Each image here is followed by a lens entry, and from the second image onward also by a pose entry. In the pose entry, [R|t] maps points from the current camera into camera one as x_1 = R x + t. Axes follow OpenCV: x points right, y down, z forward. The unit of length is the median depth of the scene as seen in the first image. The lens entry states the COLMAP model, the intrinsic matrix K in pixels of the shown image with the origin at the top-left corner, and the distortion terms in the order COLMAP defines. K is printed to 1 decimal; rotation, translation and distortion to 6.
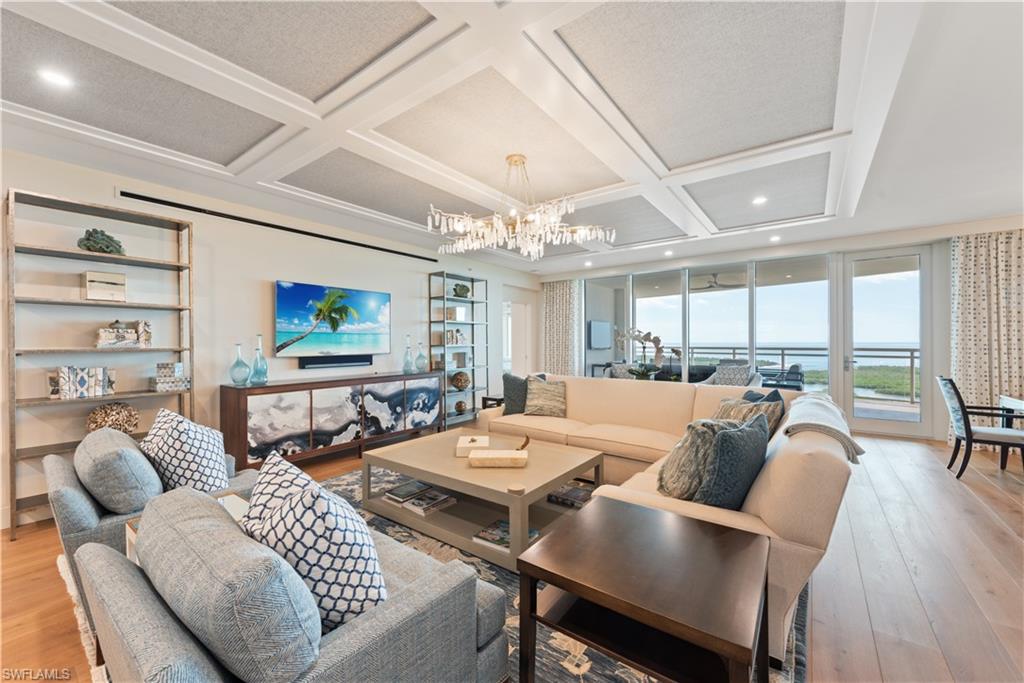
lens RADIAL K [[399.4, 0, 507.1], [0, 399.4, 340.8], [0, 0, 1]] dist [0.007939, -0.000838]
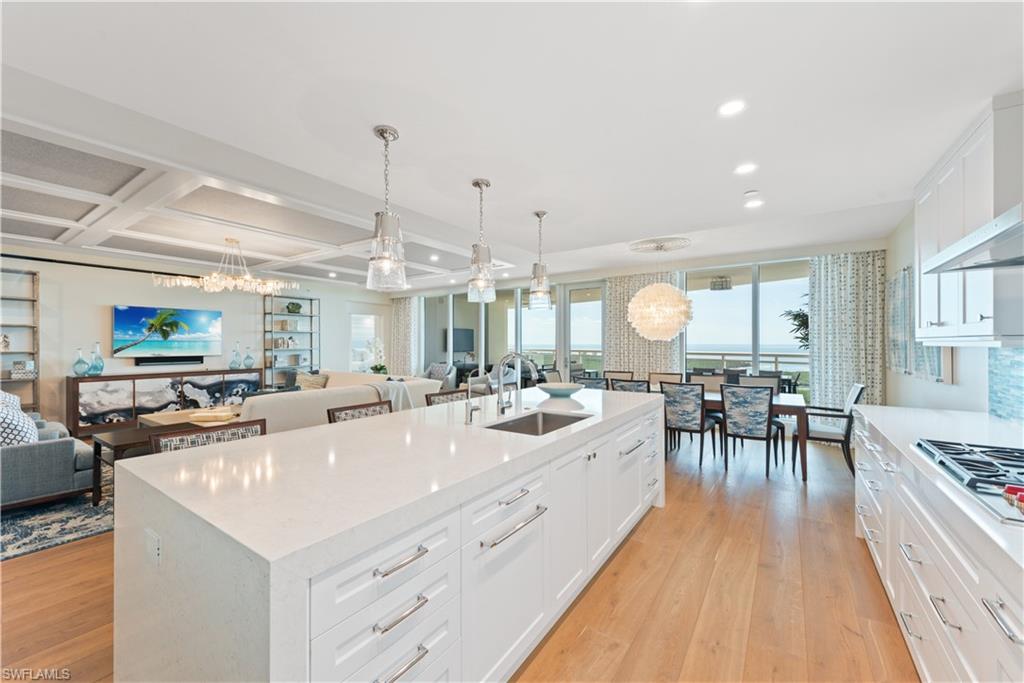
lens RADIAL K [[399.4, 0, 503.4], [0, 399.4, 341.9], [0, 0, 1]] dist [0.007939, -0.000838]
pose [[0.999516, 0.011297, 0.028999, 0.758705], [-0.011424, 0.999926, 0.004205, -0.036259], [-0.028949, -0.004534, 0.999571, -0.483552]]
